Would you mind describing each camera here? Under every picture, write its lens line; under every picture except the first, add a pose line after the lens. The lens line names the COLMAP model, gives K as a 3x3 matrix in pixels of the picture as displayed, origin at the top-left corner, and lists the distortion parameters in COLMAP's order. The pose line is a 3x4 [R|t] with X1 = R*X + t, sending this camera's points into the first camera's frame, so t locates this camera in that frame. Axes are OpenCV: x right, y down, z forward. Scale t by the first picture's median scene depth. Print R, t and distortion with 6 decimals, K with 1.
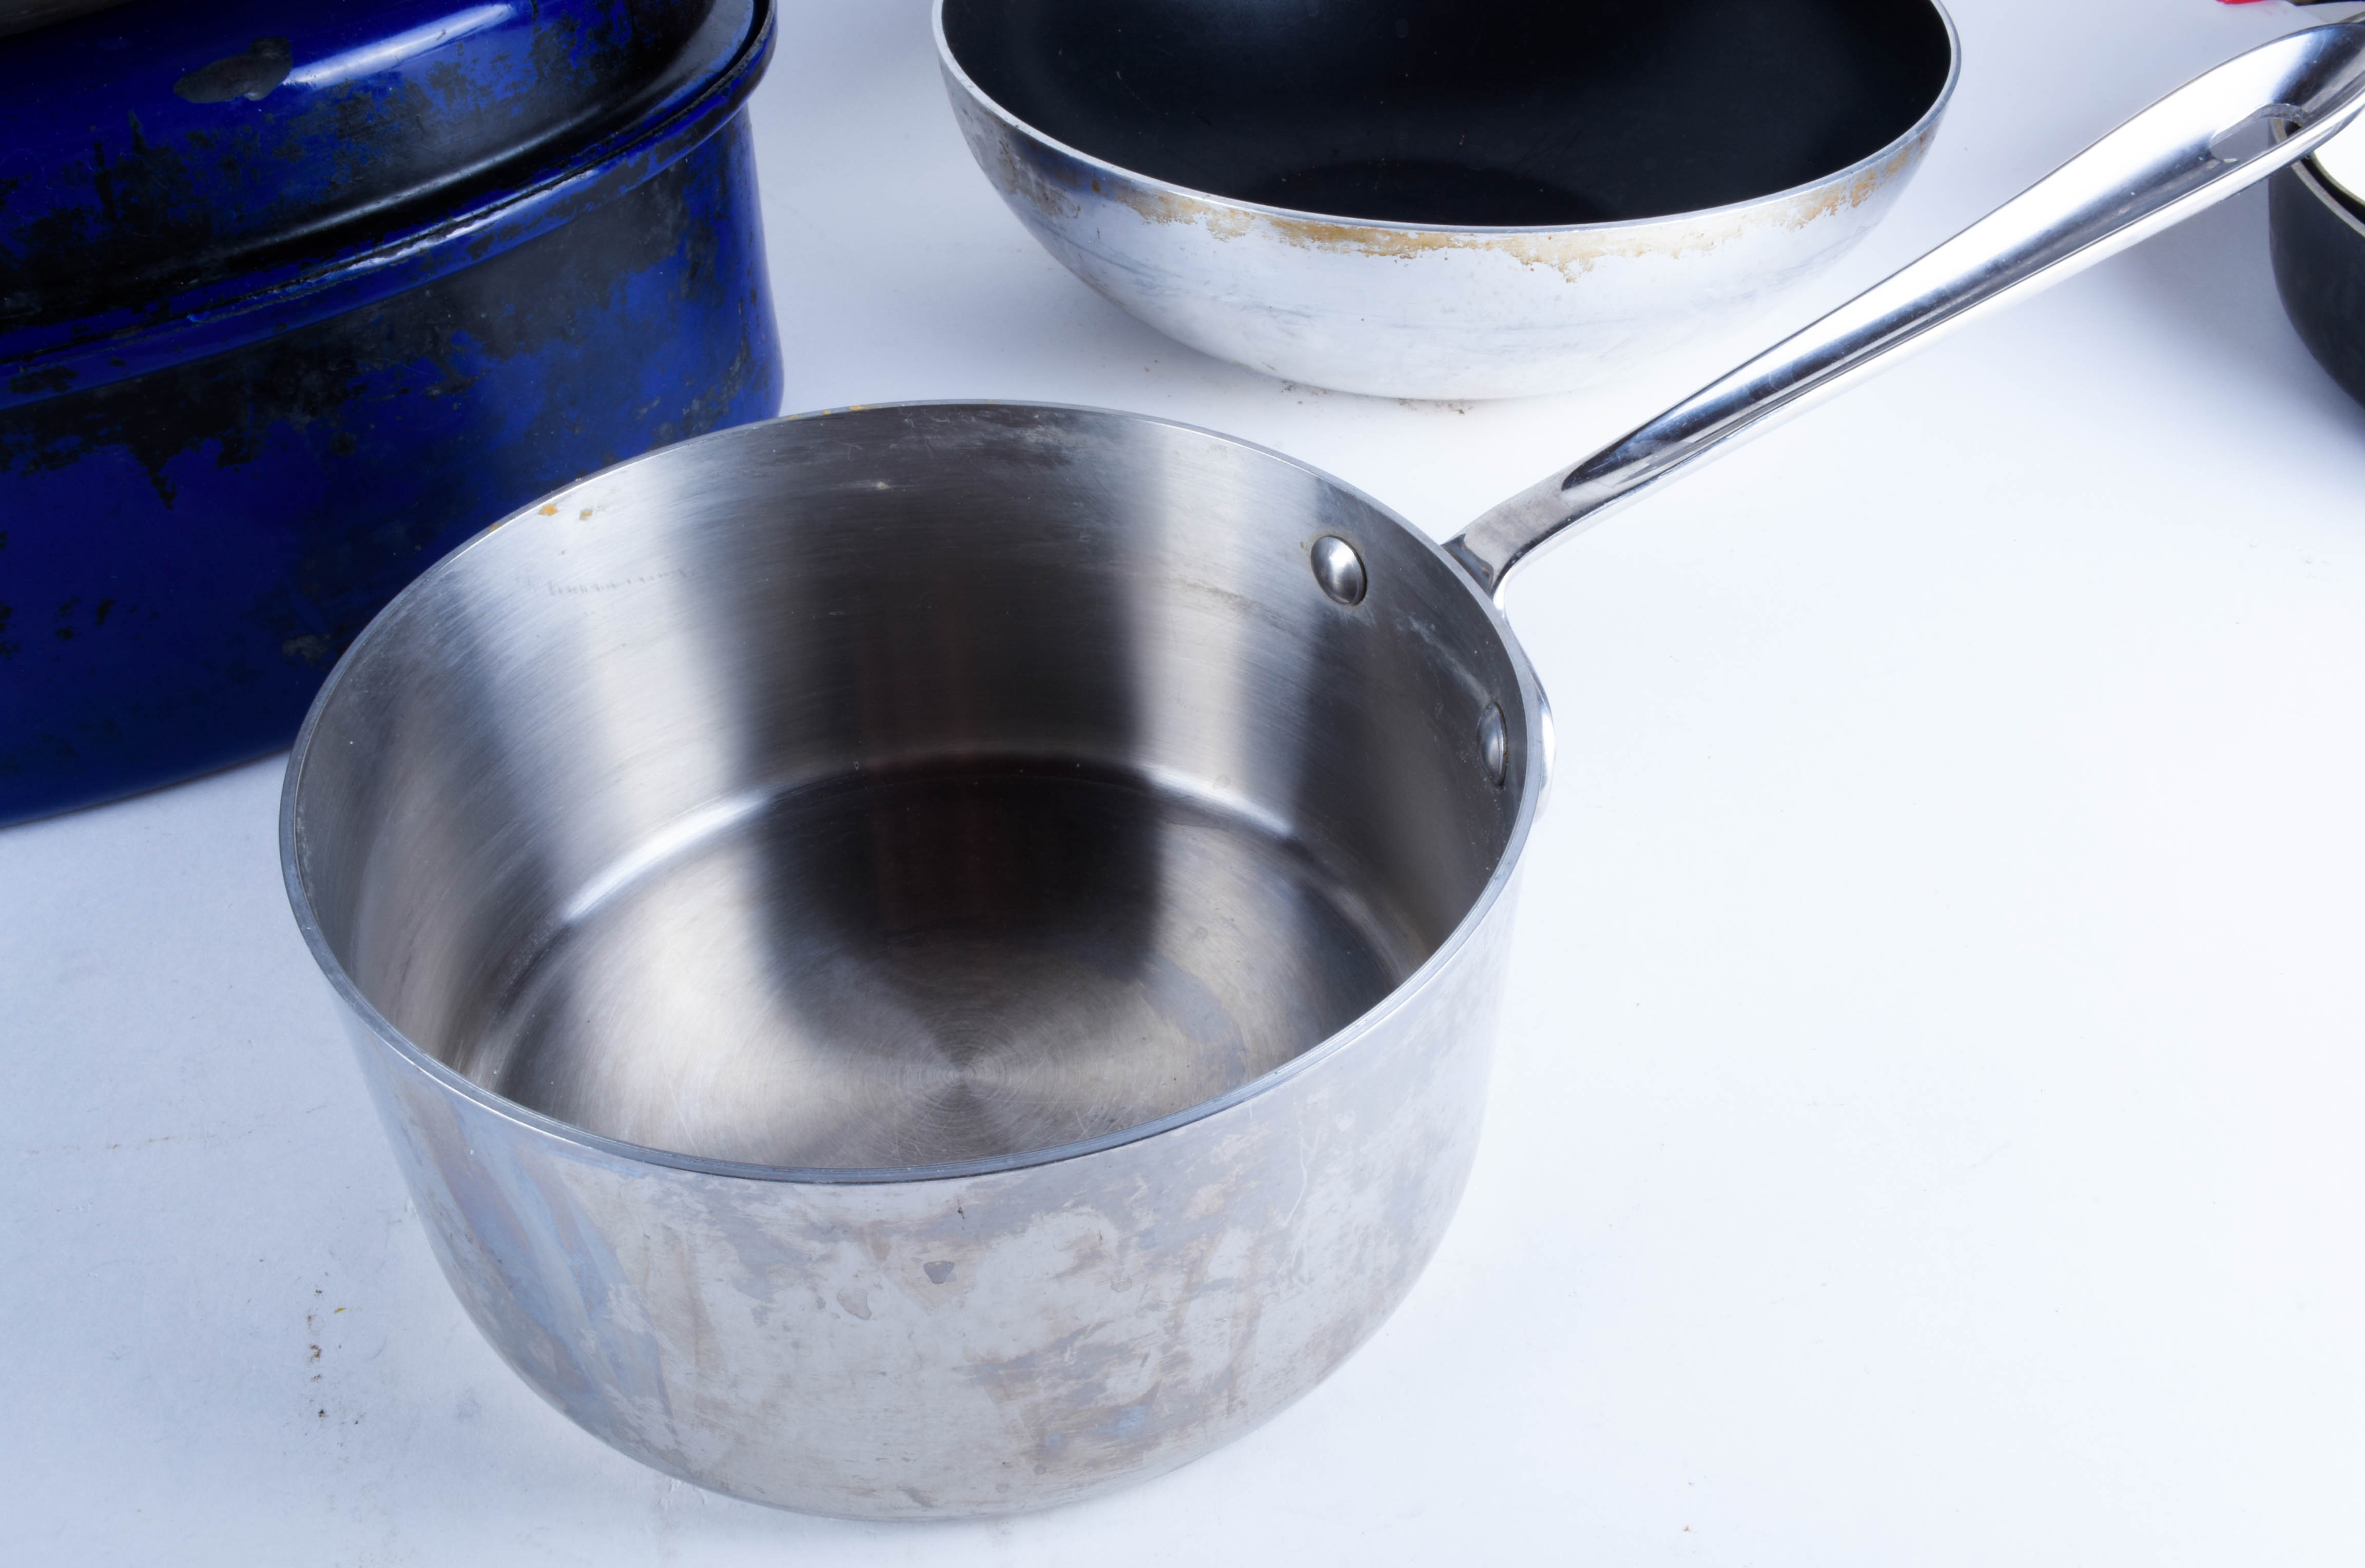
lens RADIAL K [[2138.4, 0, 1178.7], [0, 2138.4, 799.4], [0, 0, 1]] dist [-0.016727, 0.001437]
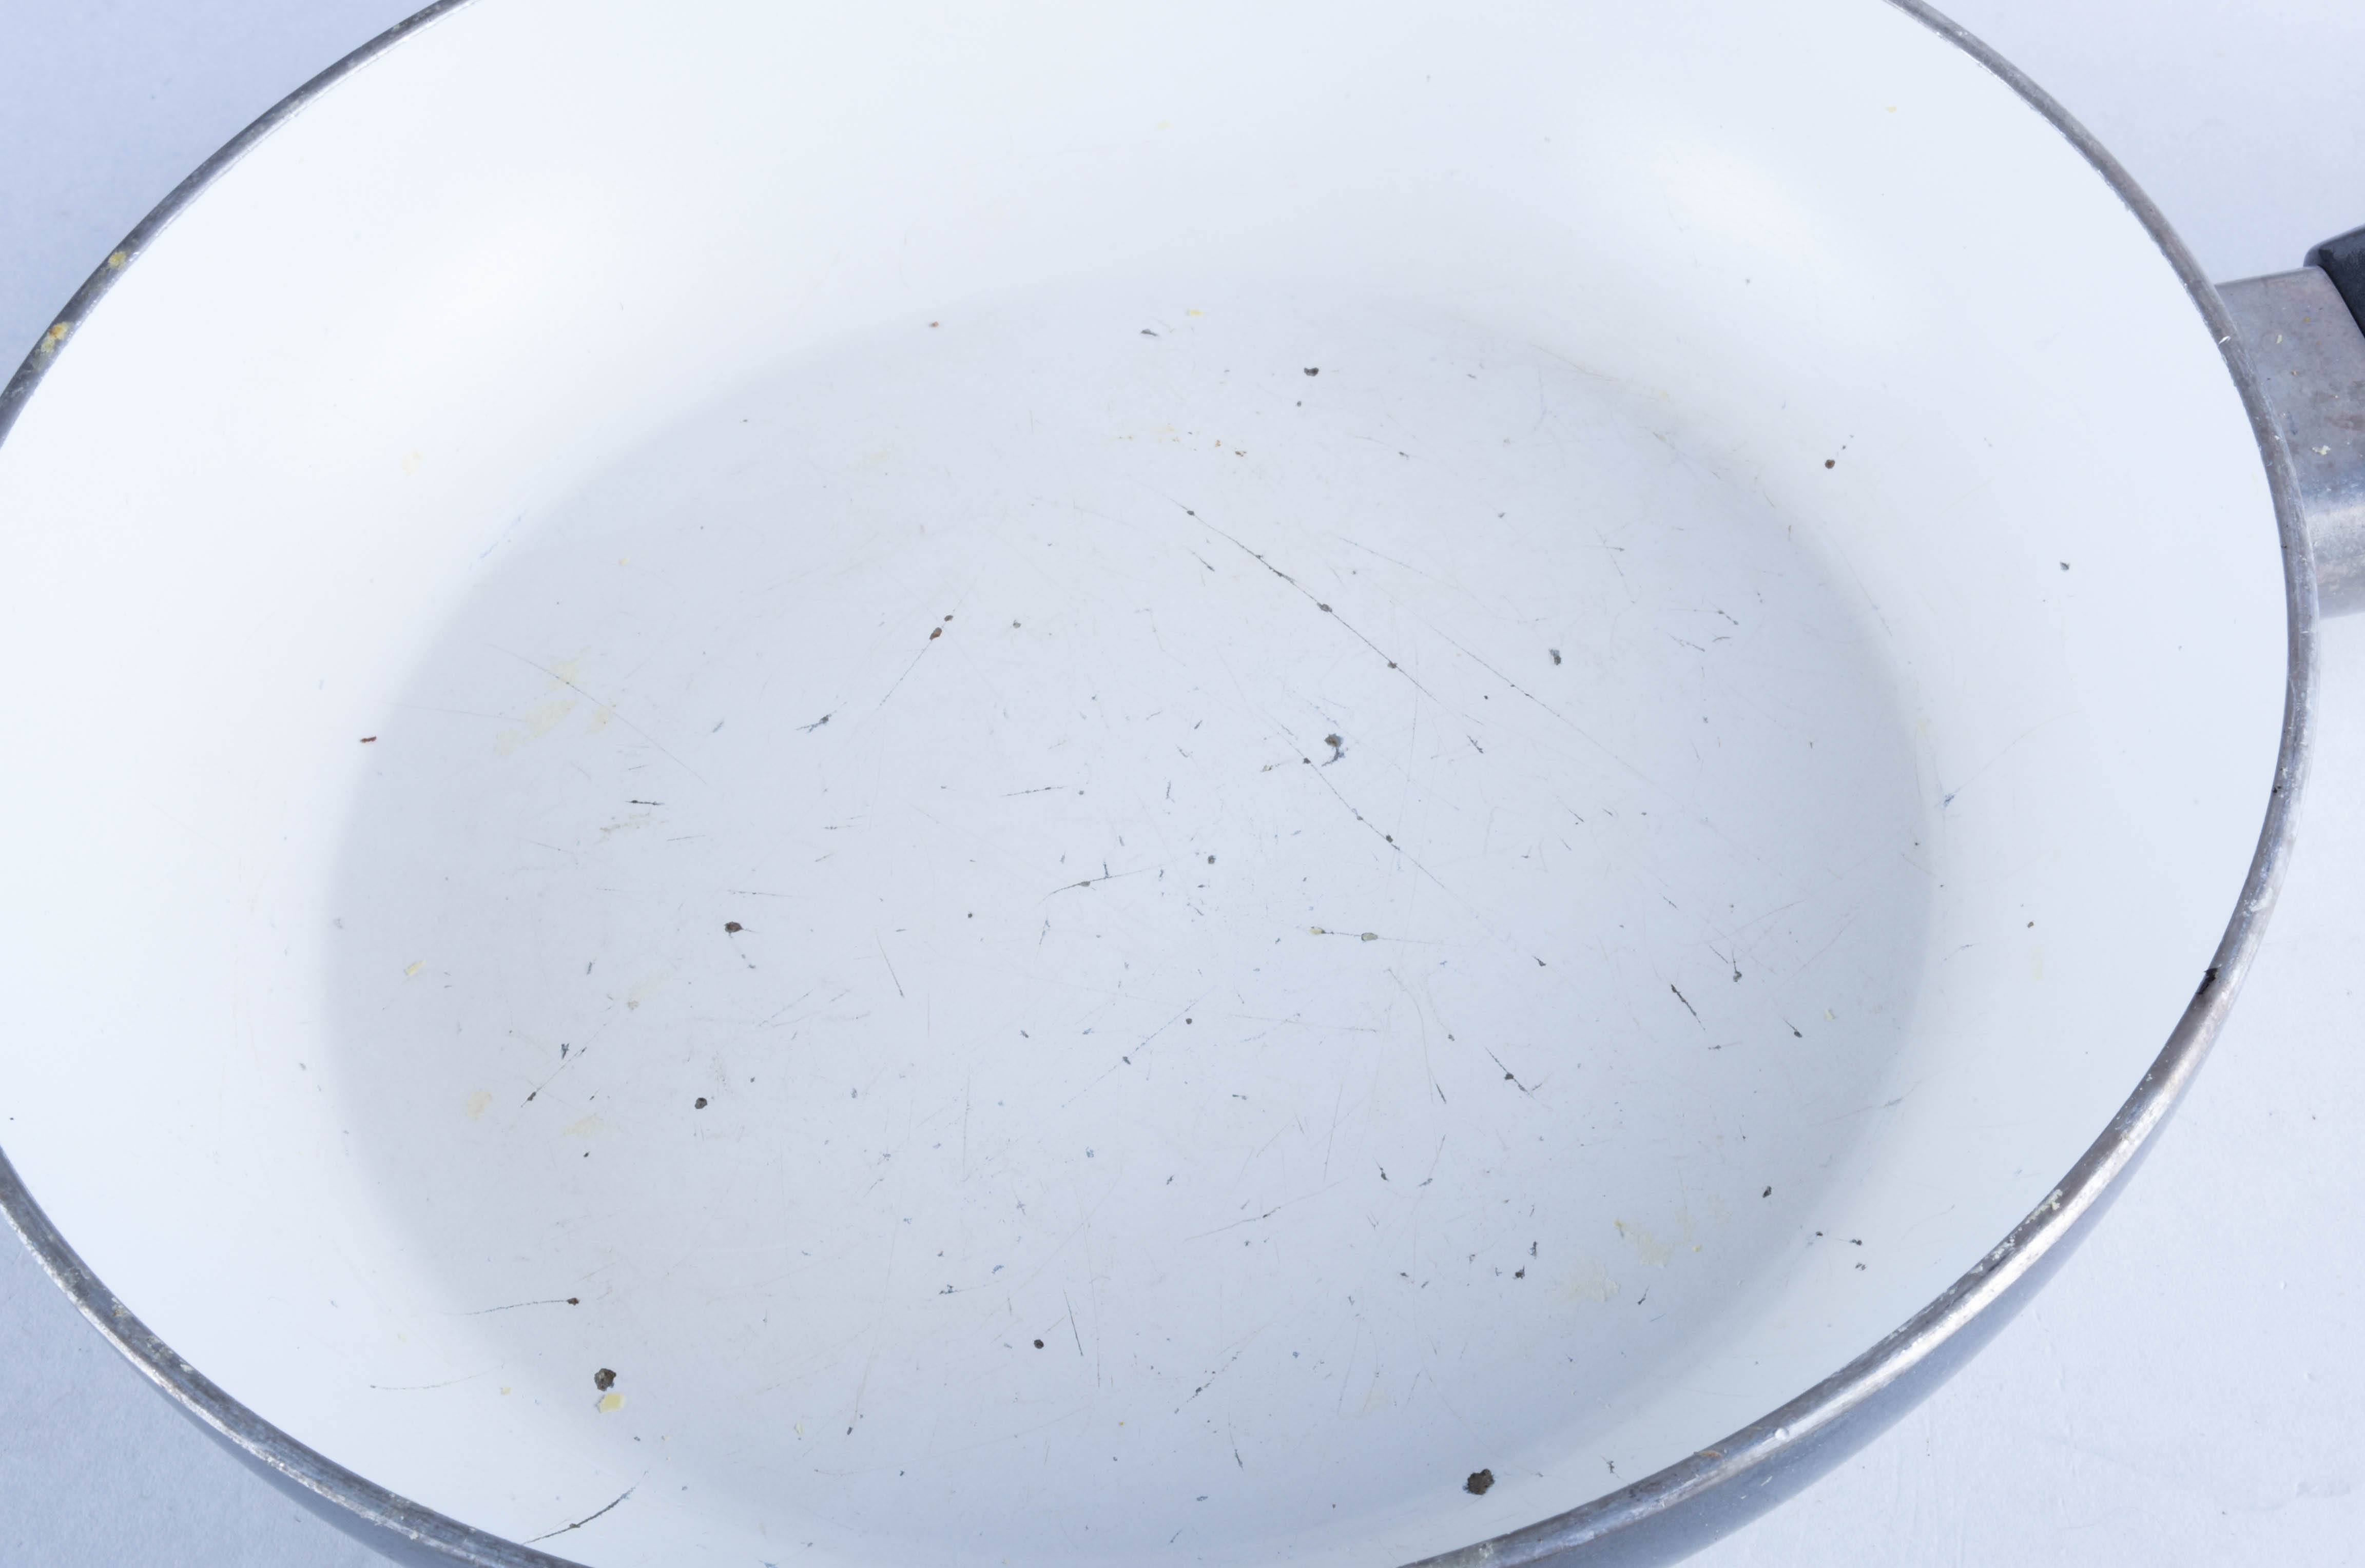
lens RADIAL K [[3535.4, 0, 1197.2], [0, 3535.4, 794.8], [0, 0, 1]] dist [-0.014357, 0.000000]
pose [[0.979626, 0.103958, -0.171830, -0.018928], [-0.066518, 0.975262, 0.210808, 0.022474], [0.189494, -0.195083, 0.962307, 0.167920]]
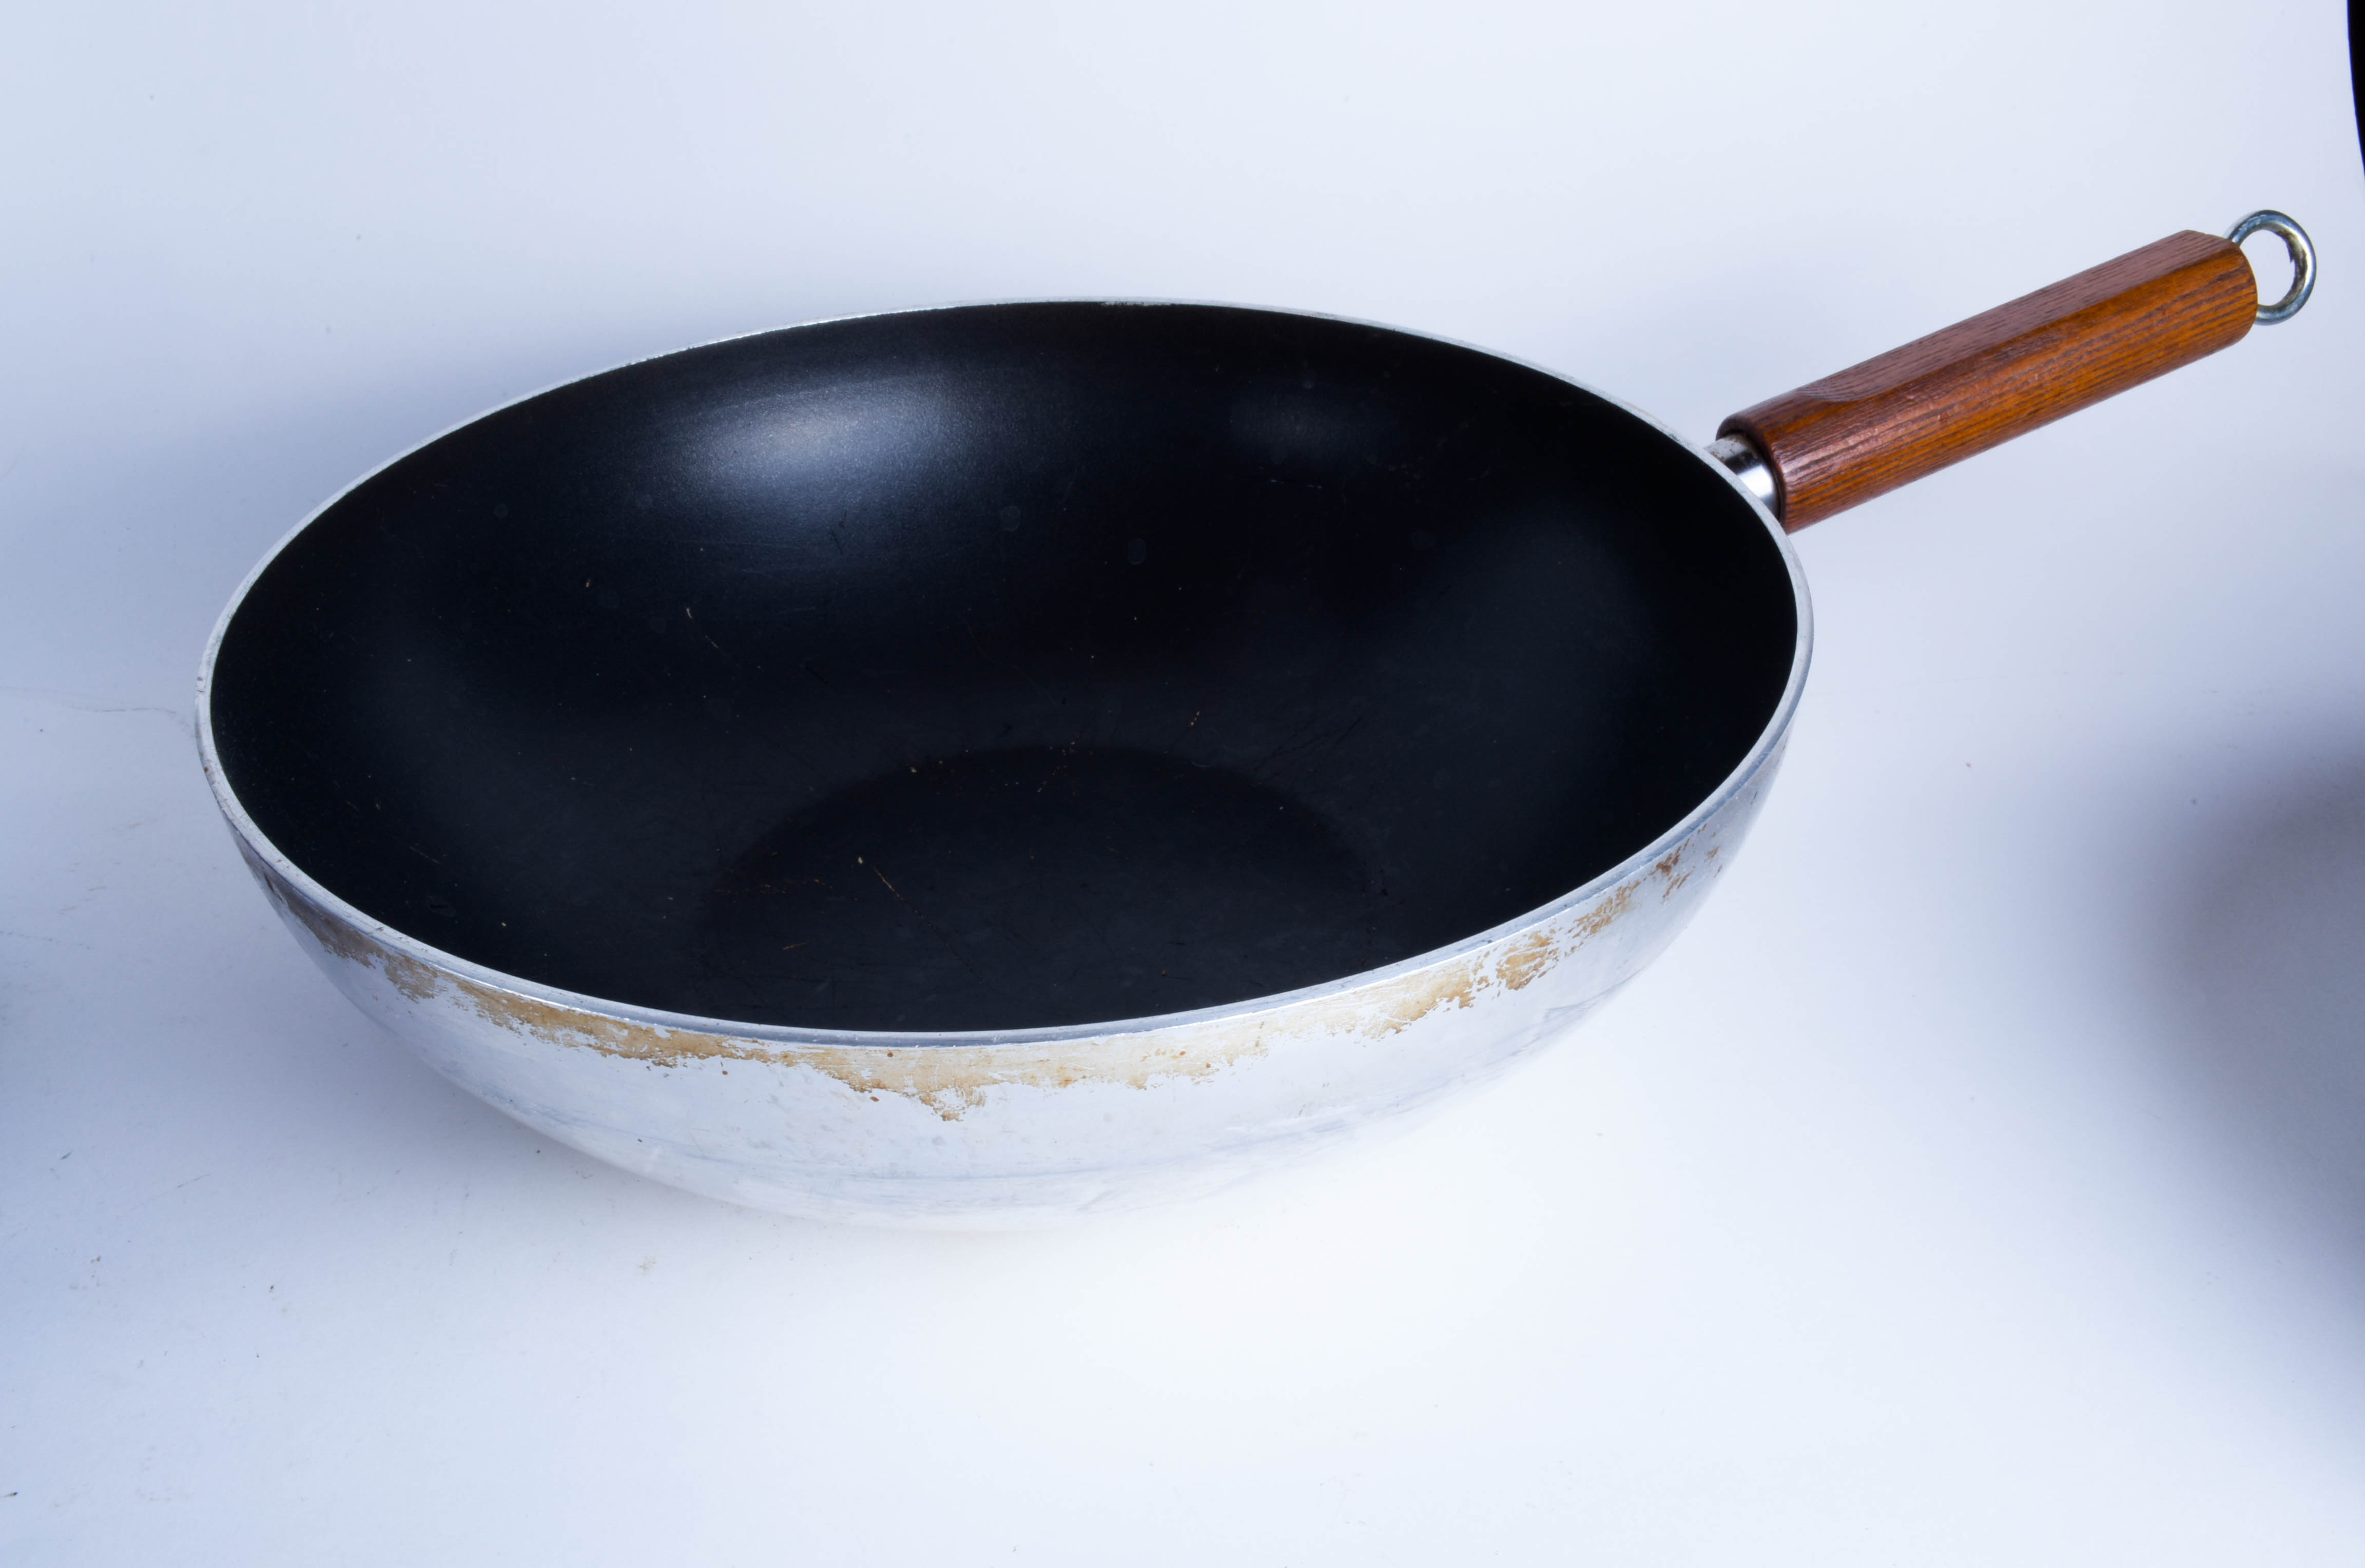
lens RADIAL K [[2393.0, 0, 1179.5], [0, 2393.0, 789.1], [0, 0, 1]] dist [-0.022985, 0.000000]
pose [[0.989244, 0.053404, -0.136175, 0.410907], [-0.075238, 0.984147, -0.160606, -0.290767], [0.125439, 0.169124, 0.977580, 0.460177]]
